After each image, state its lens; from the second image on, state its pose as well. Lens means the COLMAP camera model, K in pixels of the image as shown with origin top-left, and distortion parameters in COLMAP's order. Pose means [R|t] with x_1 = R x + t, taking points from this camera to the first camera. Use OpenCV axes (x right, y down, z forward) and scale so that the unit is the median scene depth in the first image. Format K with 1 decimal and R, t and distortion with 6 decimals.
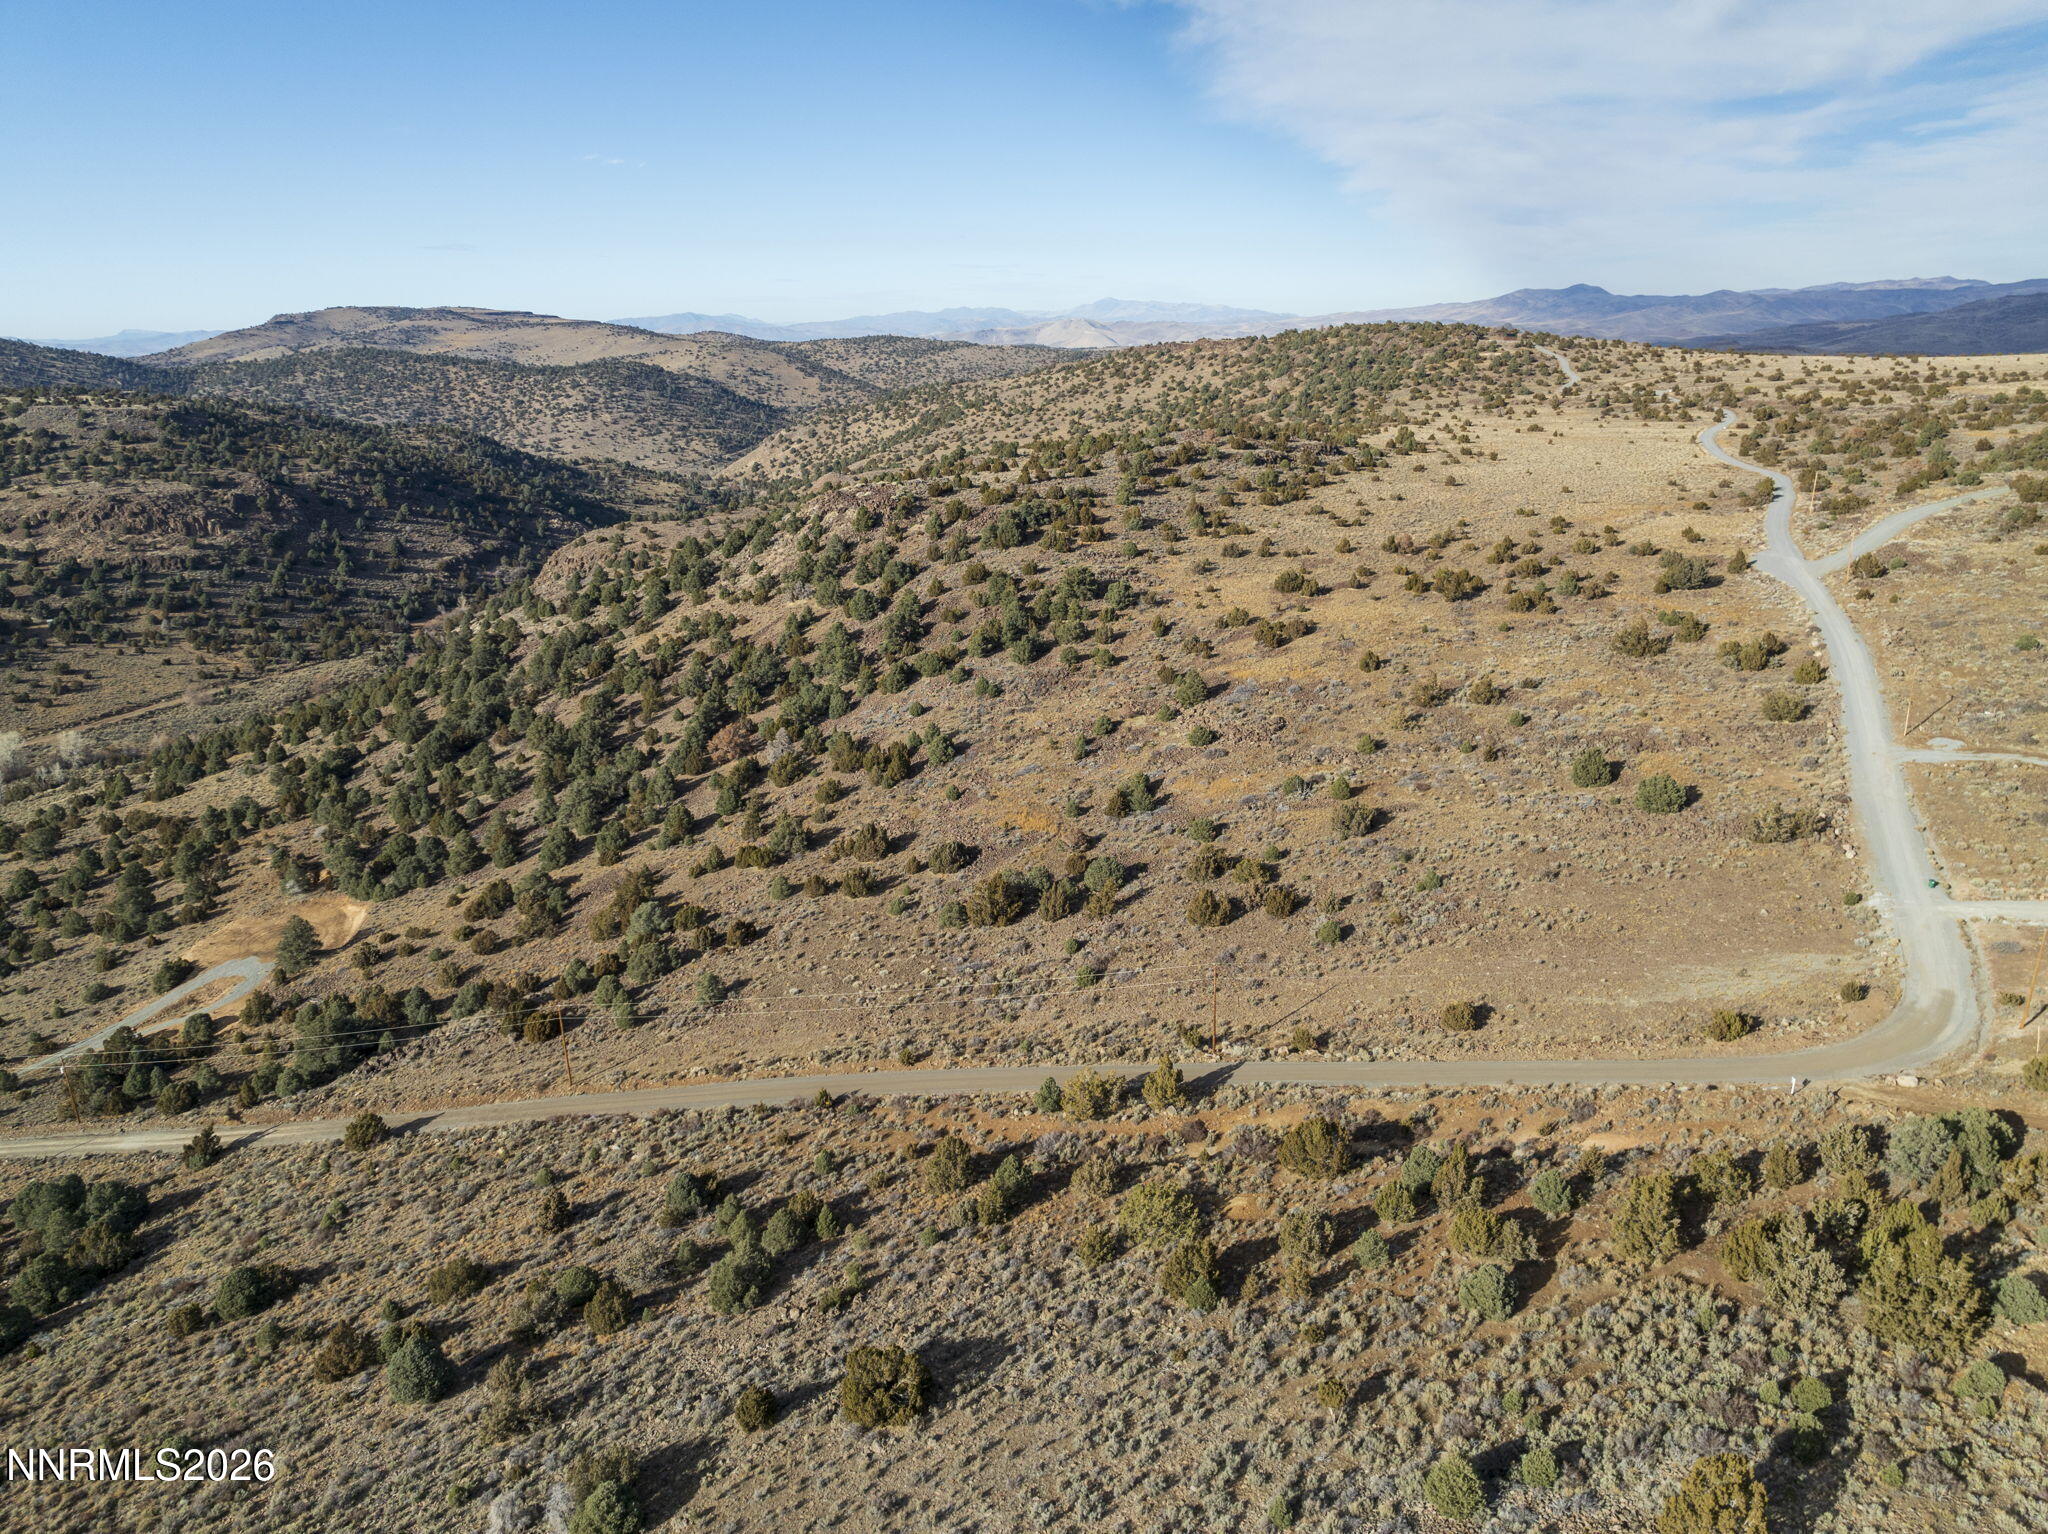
lens RADIAL K [[1434.5, 0, 1024.0], [0, 1434.5, 767.0], [0, 0, 1]] dist [-0.037831, -0.001428]
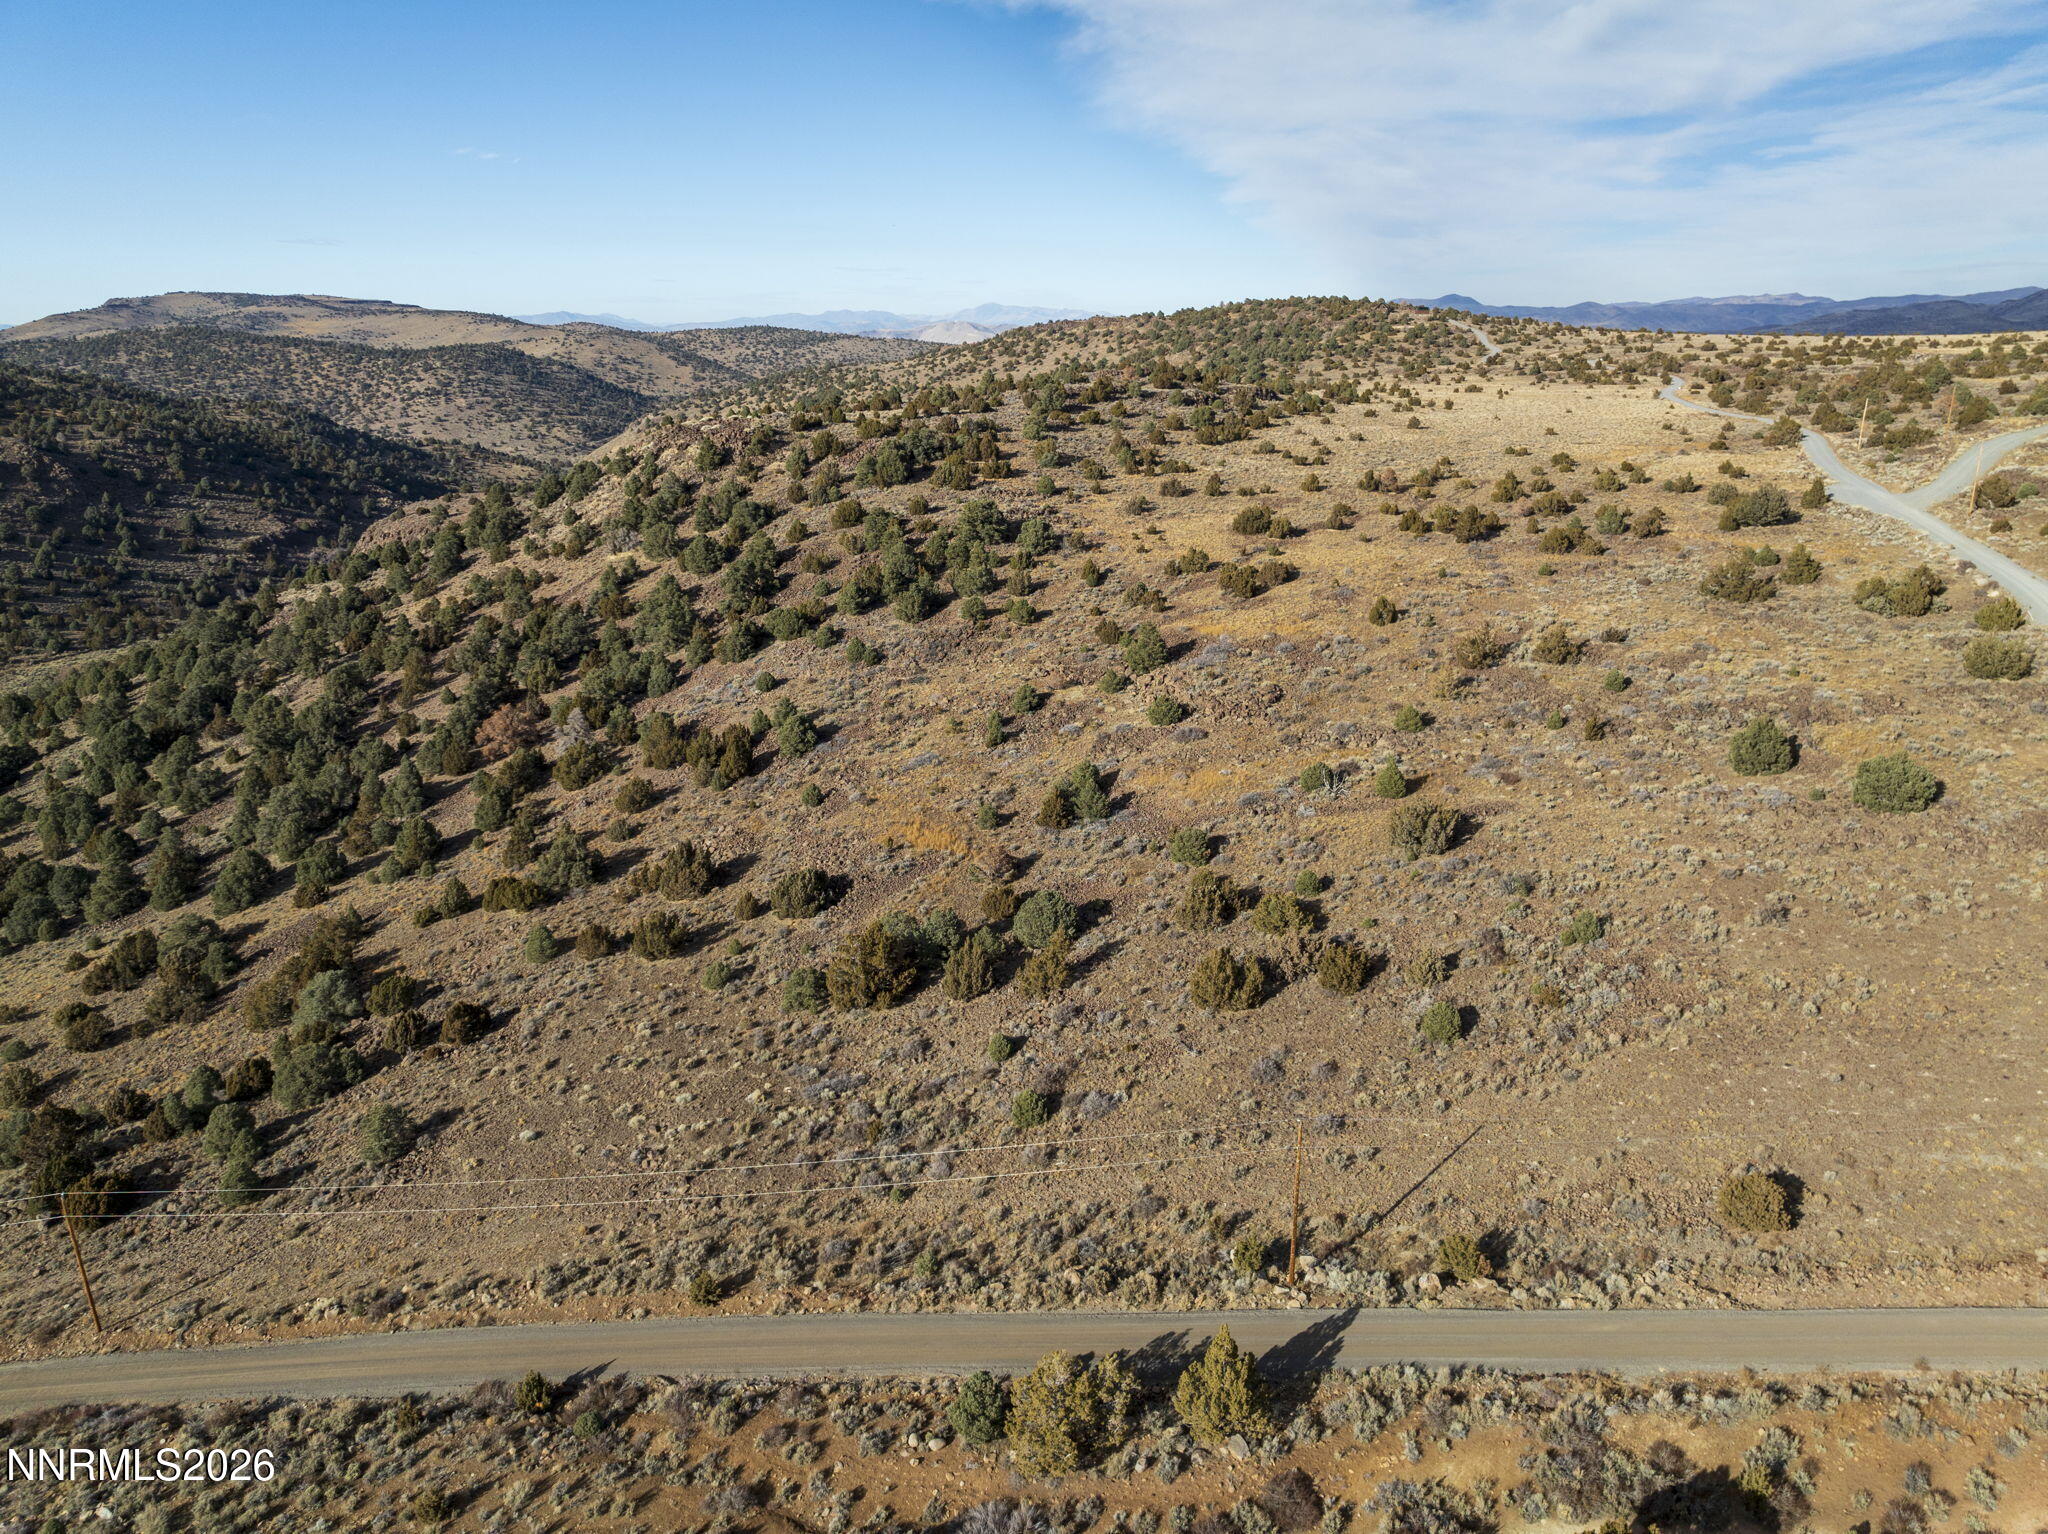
lens RADIAL K [[1434.5, 0, 1024.0], [0, 1434.5, 767.0], [0, 0, 1]] dist [-0.037831, -0.001428]
pose [[0.996826, -0.009755, 0.079014, -0.001667], [0.010019, 0.999945, -0.002942, 0.005381], [-0.078981, 0.003724, 0.996869, 0.220258]]
